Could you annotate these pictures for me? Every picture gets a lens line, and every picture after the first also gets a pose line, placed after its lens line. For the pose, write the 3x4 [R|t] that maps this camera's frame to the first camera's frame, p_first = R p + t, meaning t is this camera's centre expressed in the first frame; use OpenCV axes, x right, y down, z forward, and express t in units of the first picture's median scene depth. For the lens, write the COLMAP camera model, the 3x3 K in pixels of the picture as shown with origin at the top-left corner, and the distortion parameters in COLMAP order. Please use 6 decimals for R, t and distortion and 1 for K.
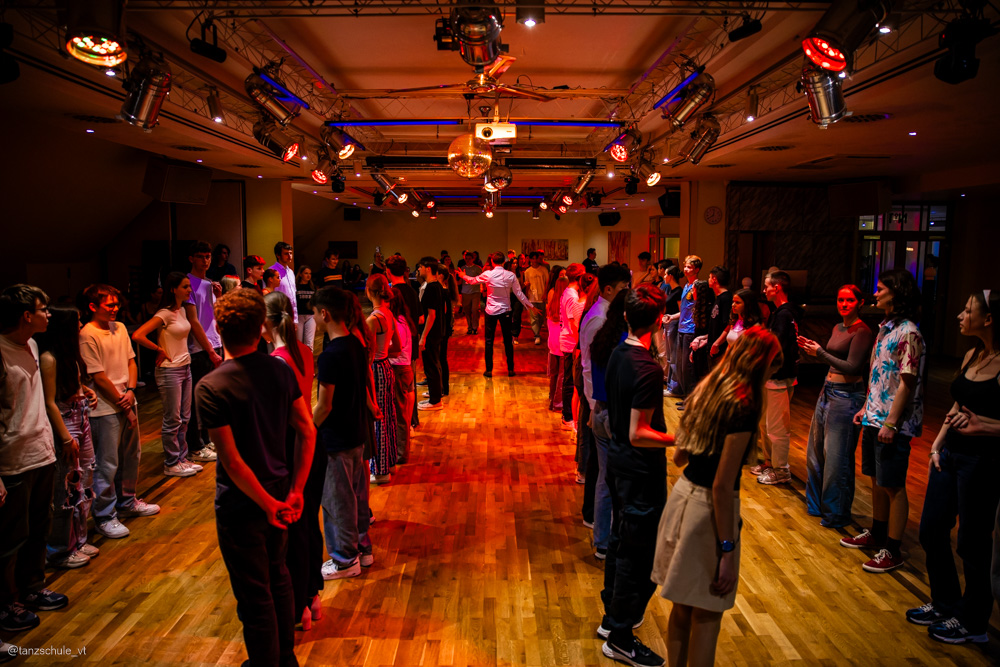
lens RADIAL K [[734.2, 0, 542.6], [0, 734.2, 311.9], [0, 0, 1]] dist [-0.120899, 0.069769]
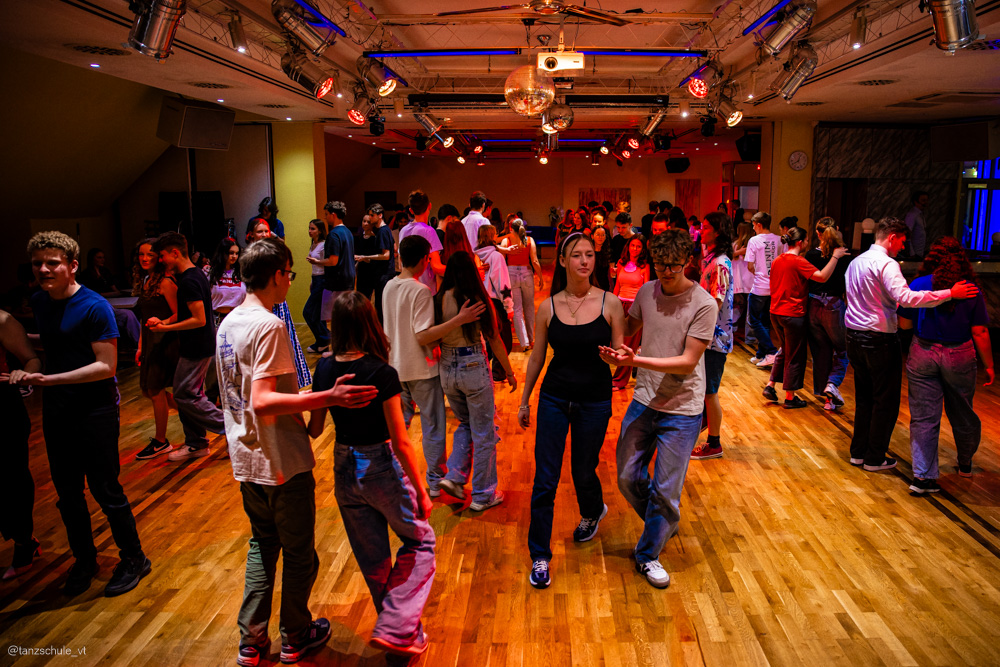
lens RADIAL K [[734.2, 0, 542.6], [0, 734.2, 311.9], [0, 0, 1]] dist [-0.120899, 0.069769]
pose [[0.999728, -0.001762, -0.023253, -0.066973], [0.003143, 0.998225, 0.059478, -0.001964], [0.023106, -0.059535, 0.997959, 0.122745]]
